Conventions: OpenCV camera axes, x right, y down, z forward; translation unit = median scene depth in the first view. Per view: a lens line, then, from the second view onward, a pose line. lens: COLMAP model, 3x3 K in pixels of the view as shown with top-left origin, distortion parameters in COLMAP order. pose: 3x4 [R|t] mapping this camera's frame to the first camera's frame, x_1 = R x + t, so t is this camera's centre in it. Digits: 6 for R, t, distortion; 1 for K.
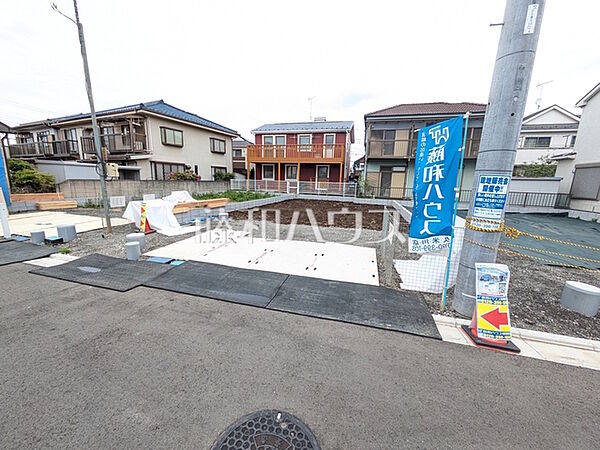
lens RADIAL K [[237.6, 0, 301.0], [0, 237.6, 228.0], [0, 0, 1]] dist [-0.000383, 0.002890]
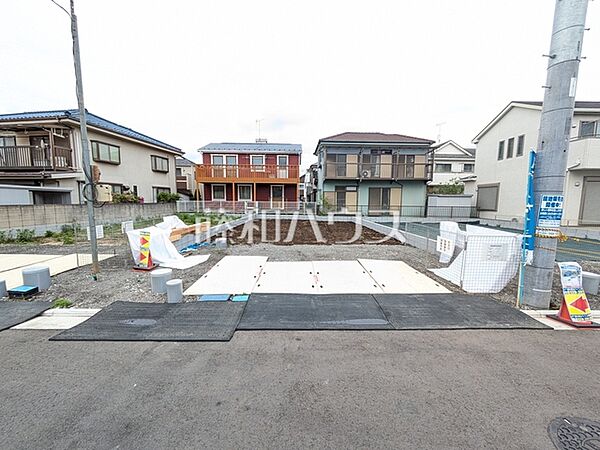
lens RADIAL K [[237.6, 0, 301.0], [0, 237.6, 228.0], [0, 0, 1]] dist [-0.000383, 0.002890]
pose [[0.956240, -0.053236, 0.287701, -0.153762], [0.075631, 0.994863, -0.067289, -0.009371], [-0.282641, 0.086104, 0.955354, 0.024558]]
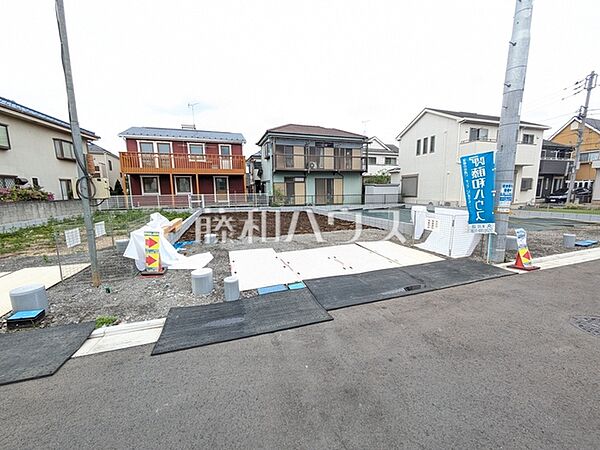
lens RADIAL K [[237.6, 0, 301.0], [0, 237.6, 228.0], [0, 0, 1]] dist [-0.000383, 0.002890]
pose [[0.819617, -0.127615, 0.558518, -0.278513], [0.150583, 0.988585, 0.004902, -0.021443], [-0.552768, 0.080085, 0.829478, 0.060855]]
